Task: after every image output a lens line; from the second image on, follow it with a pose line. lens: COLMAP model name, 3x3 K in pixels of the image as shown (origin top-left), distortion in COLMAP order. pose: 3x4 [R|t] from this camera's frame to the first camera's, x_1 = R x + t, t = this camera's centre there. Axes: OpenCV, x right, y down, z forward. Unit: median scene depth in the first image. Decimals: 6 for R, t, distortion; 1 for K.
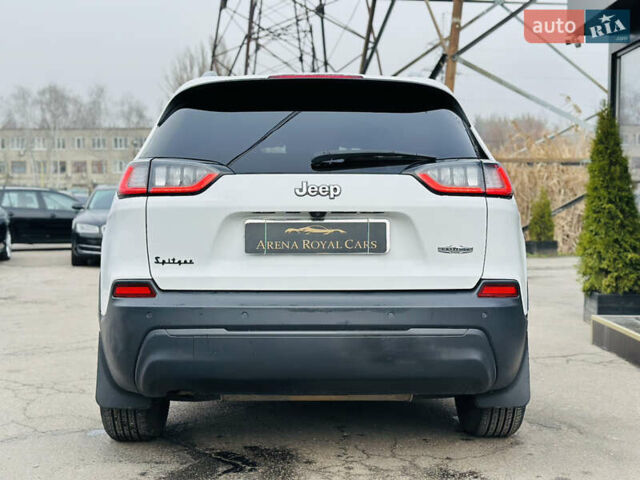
lens RADIAL K [[892.4, 0, 319.5], [0, 892.4, 238.3], [0, 0, 1]] dist [0.125862, 0.000000]
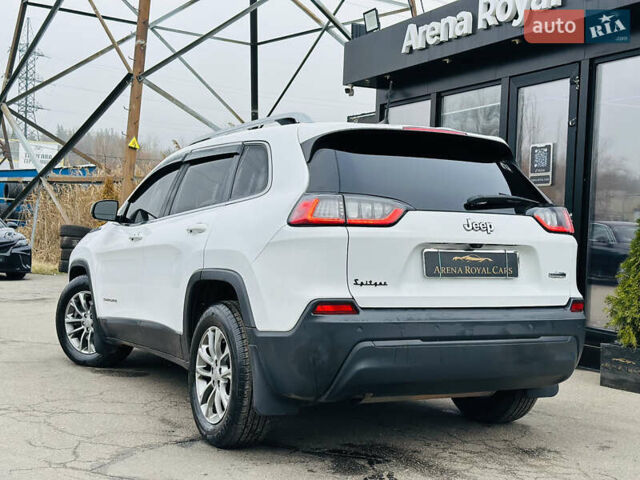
lens RADIAL K [[891.0, 0, 321.9], [0, 891.0, 242.2], [0, 0, 1]] dist [0.133979, 0.000000]
pose [[0.892451, 0.023883, 0.450512, -0.731560], [-0.017861, 0.999685, -0.017614, -0.005945], [-0.450791, 0.007673, 0.892596, -0.009864]]
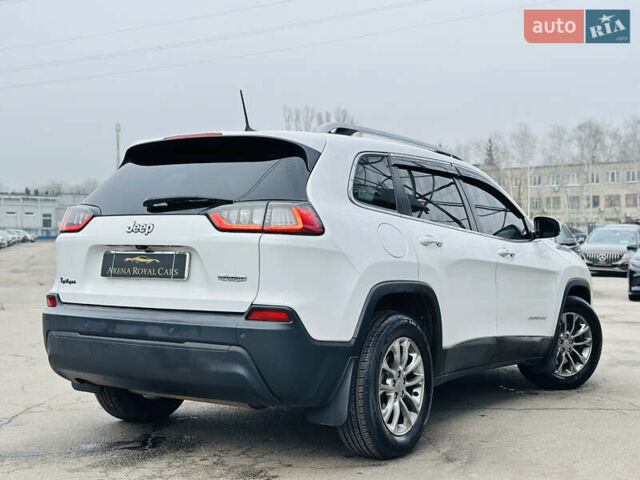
lens RADIAL K [[892.4, 0, 317.8], [0, 892.4, 241.3], [0, 0, 1]] dist [0.125862, 0.000000]
pose [[0.826692, 0.005878, -0.562625, 0.893157], [-0.025381, 0.999317, -0.026852, -0.007000], [0.562083, 0.036478, 0.826276, 0.089599]]
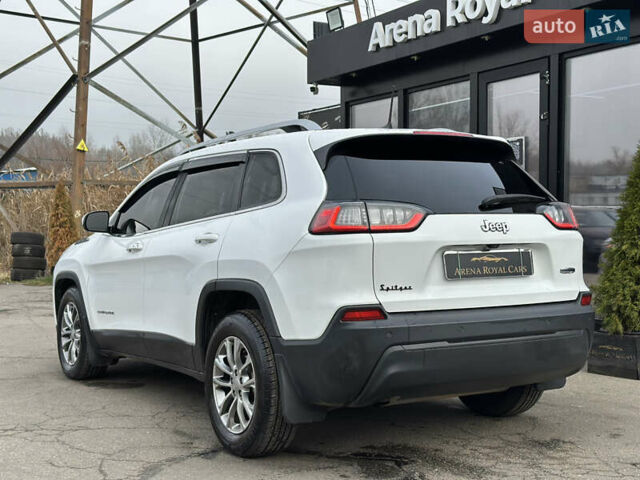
lens RADIAL K [[891.0, 0, 324.6], [0, 891.0, 240.5], [0, 0, 1]] dist [0.133979, 0.000000]
pose [[0.859323, -0.014396, 0.511230, -0.830571], [0.023643, 0.999653, -0.011590, -0.024966], [-0.510886, 0.022047, 0.859366, 0.033083]]
